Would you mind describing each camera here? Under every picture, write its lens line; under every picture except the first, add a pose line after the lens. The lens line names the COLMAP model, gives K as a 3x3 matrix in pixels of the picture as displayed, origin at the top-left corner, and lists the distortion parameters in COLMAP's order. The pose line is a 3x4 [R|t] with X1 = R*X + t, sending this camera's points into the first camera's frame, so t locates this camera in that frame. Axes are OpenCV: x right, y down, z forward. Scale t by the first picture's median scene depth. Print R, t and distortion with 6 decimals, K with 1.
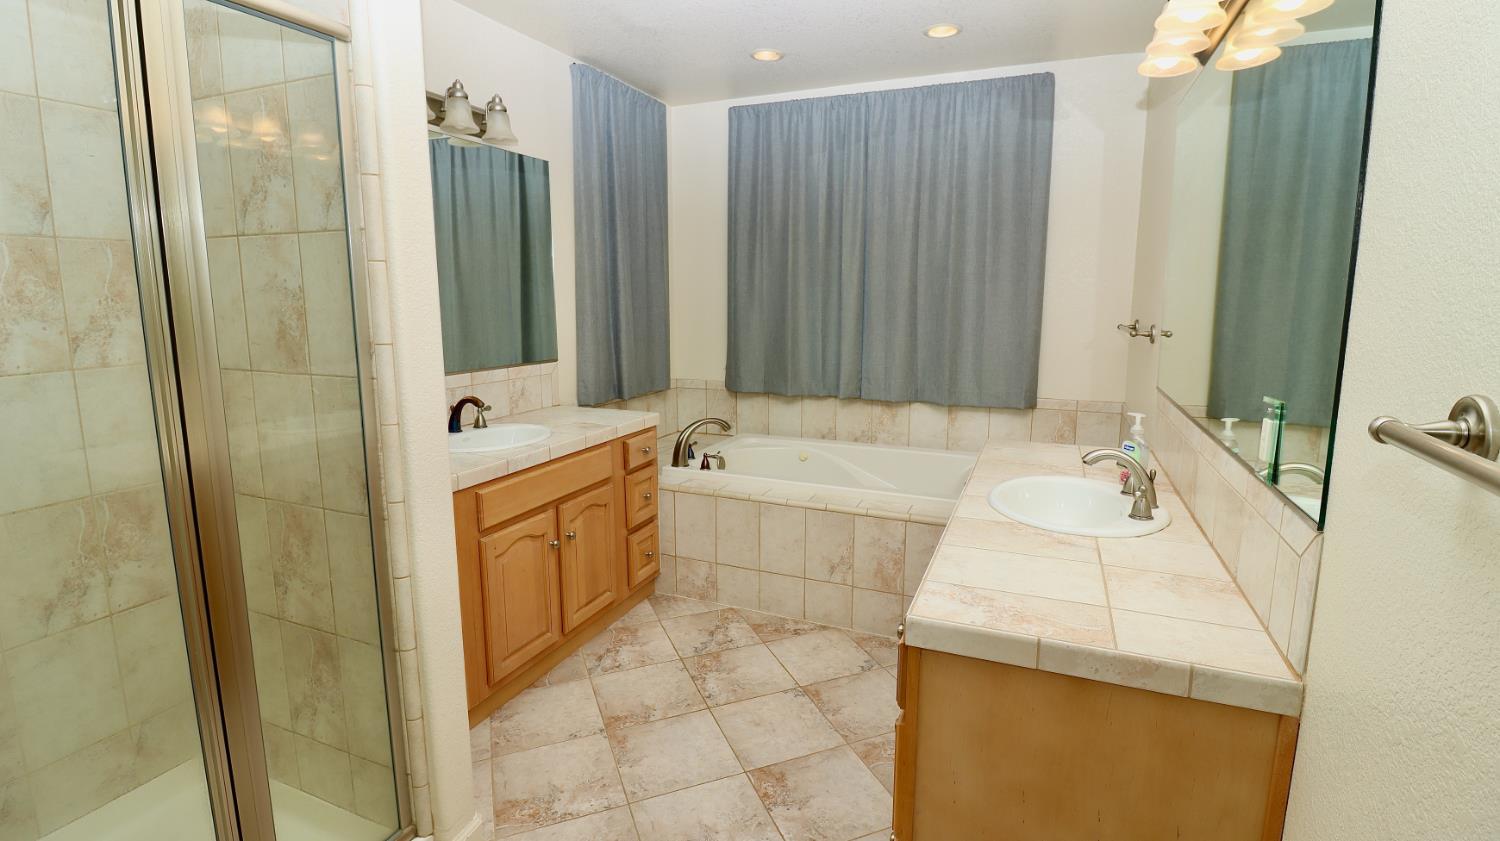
lens RADIAL K [[694.7, 0, 756.7], [0, 694.7, 401.2], [0, 0, 1]] dist [0.002106, -0.015388]
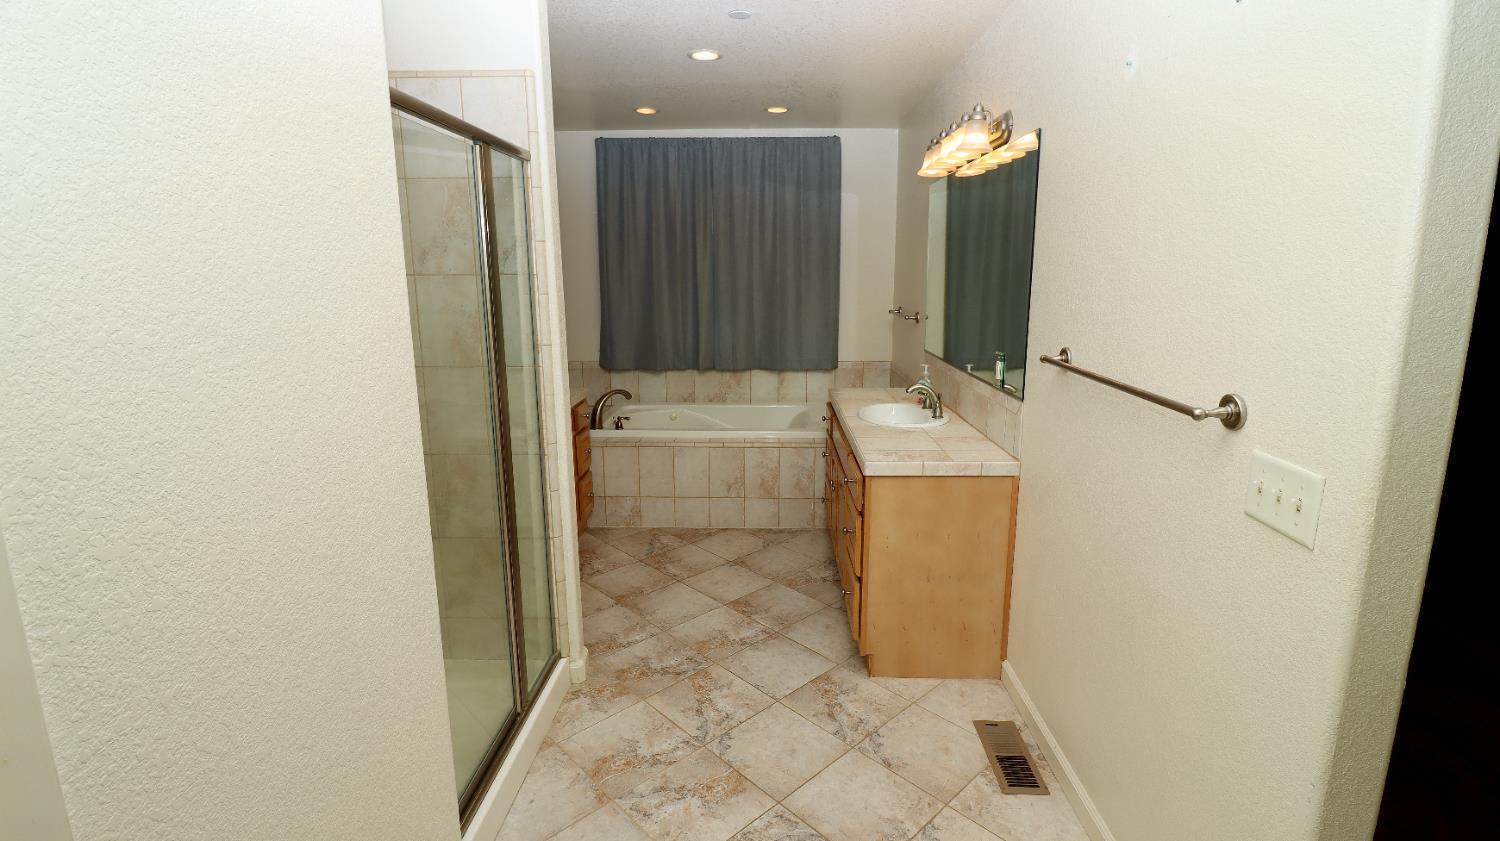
lens RADIAL K [[694.7, 0, 756.7], [0, 694.7, 401.2], [0, 0, 1]] dist [0.002106, -0.015388]
pose [[0.929704, -0.071912, 0.361219, -0.299801], [0.059005, 0.997167, 0.046651, 0.000726], [-0.363550, -0.022058, 0.931313, -0.303886]]
